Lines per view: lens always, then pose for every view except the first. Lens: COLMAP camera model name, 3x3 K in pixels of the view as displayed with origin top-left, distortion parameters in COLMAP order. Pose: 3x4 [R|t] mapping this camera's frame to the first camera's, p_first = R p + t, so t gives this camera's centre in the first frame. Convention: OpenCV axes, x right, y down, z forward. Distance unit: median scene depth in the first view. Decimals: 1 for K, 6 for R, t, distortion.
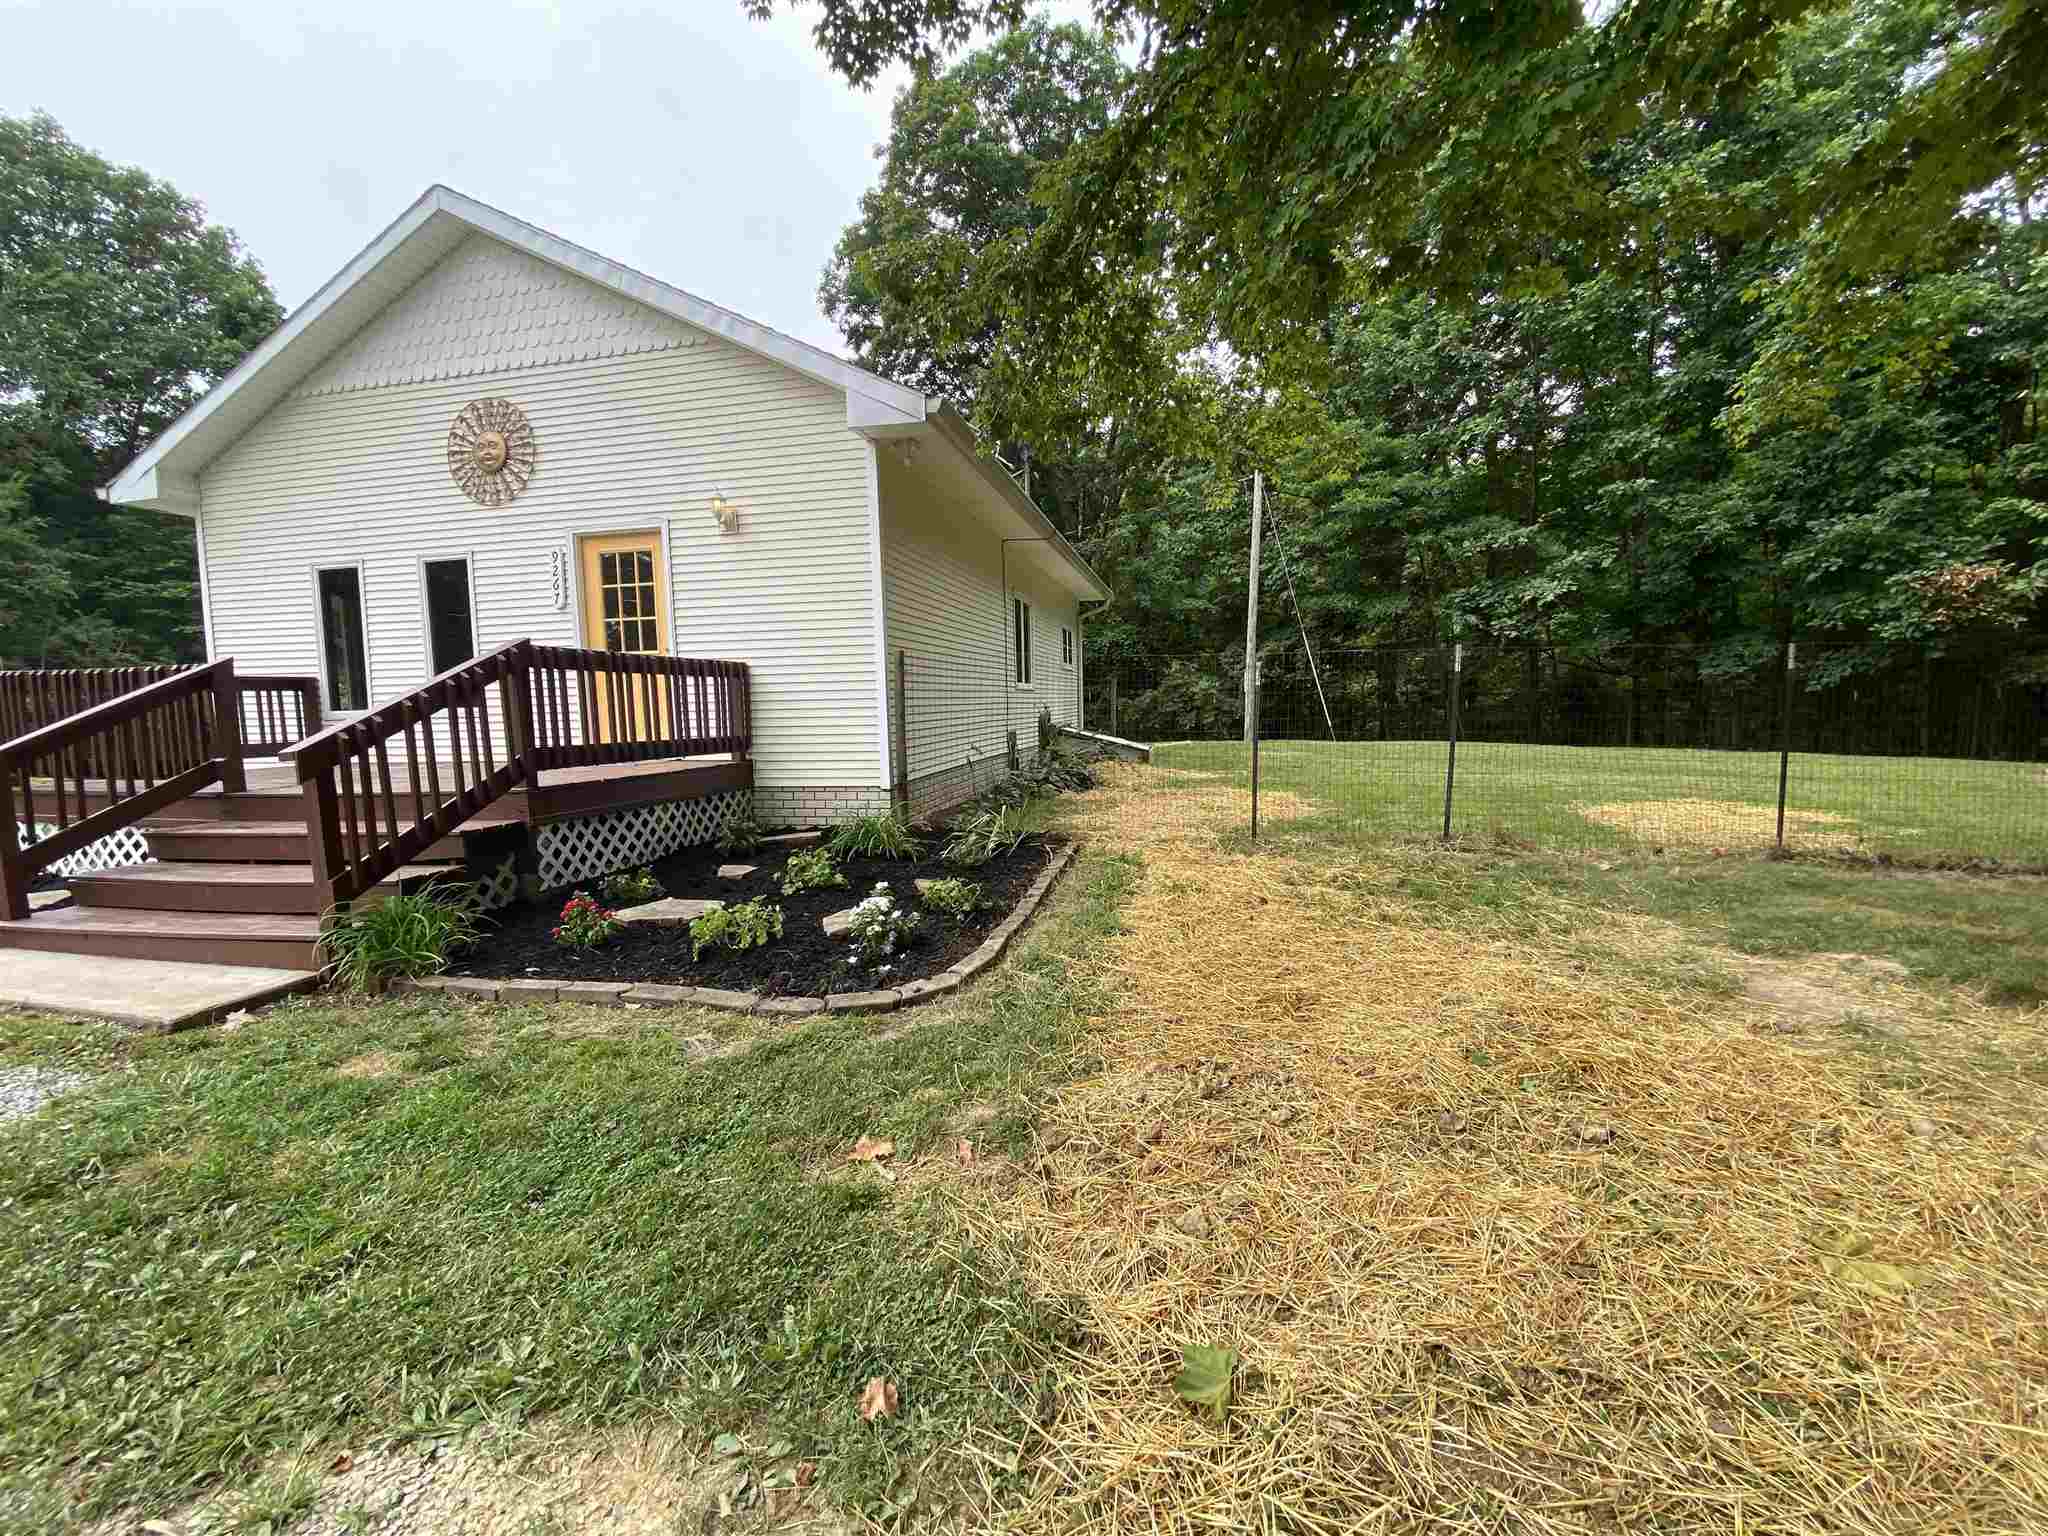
lens RADIAL K [[829.8, 0, 1015.8], [0, 829.8, 785.6], [0, 0, 1]] dist [0.008667, -0.014747]
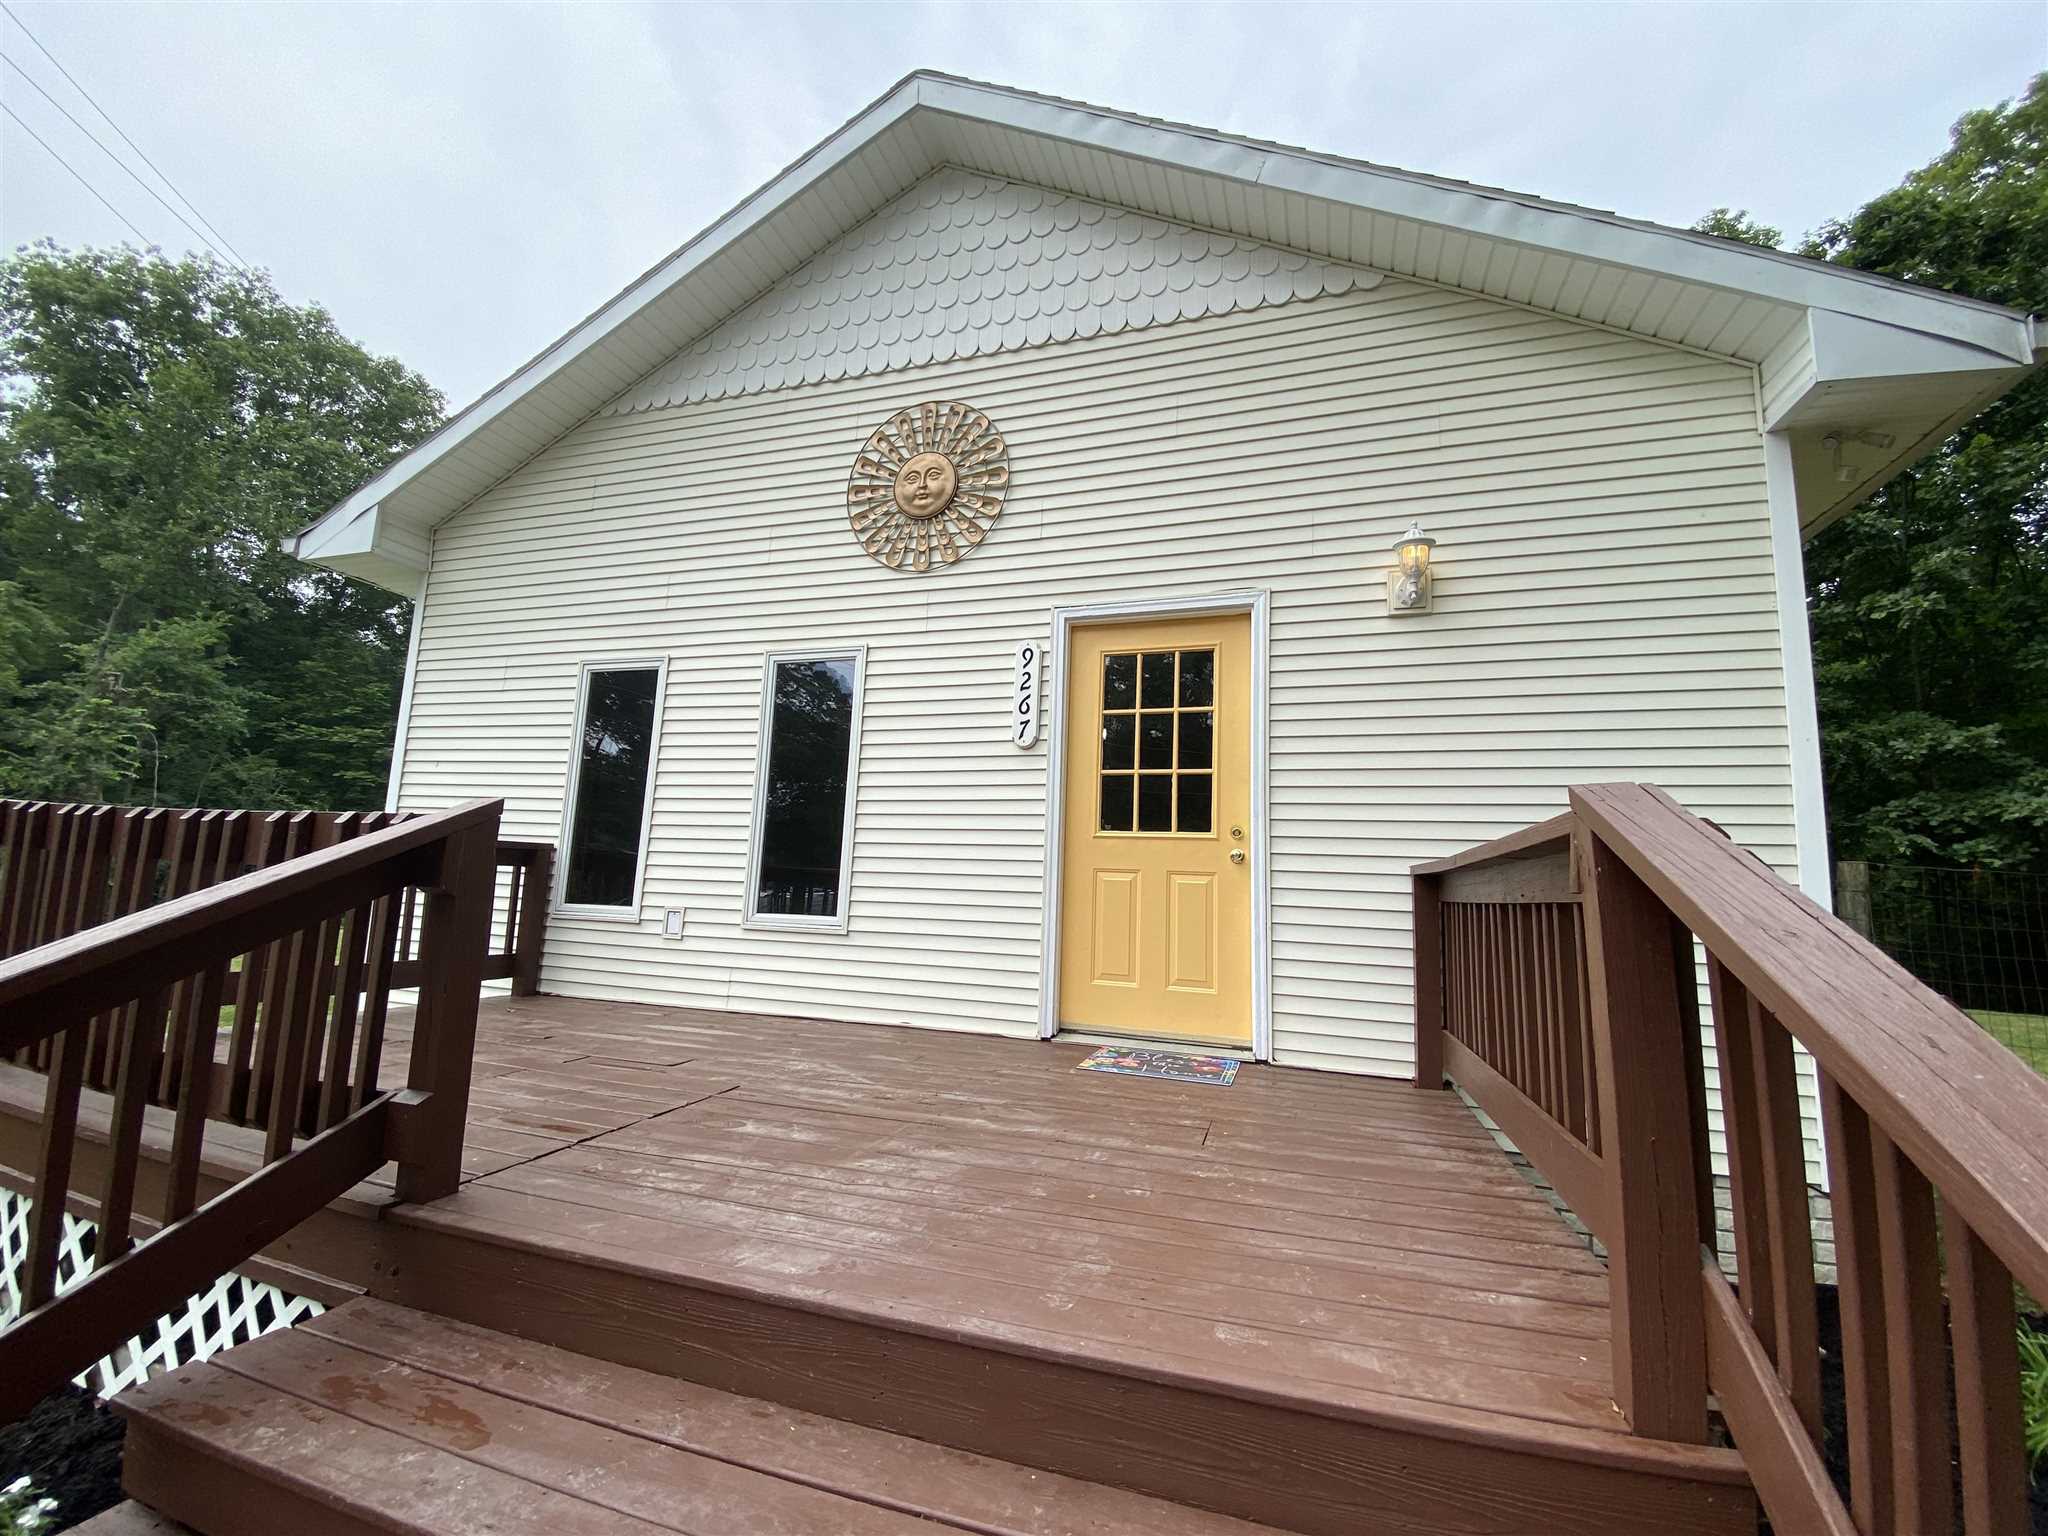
lens RADIAL K [[829.8, 0, 1018.8], [0, 829.8, 784.0], [0, 0, 1]] dist [0.008667, -0.014747]
pose [[0.994153, 0.047348, -0.097051, -0.486139], [-0.067730, 0.973391, -0.218913, -0.070482], [0.084103, 0.224206, 0.970906, 0.469237]]
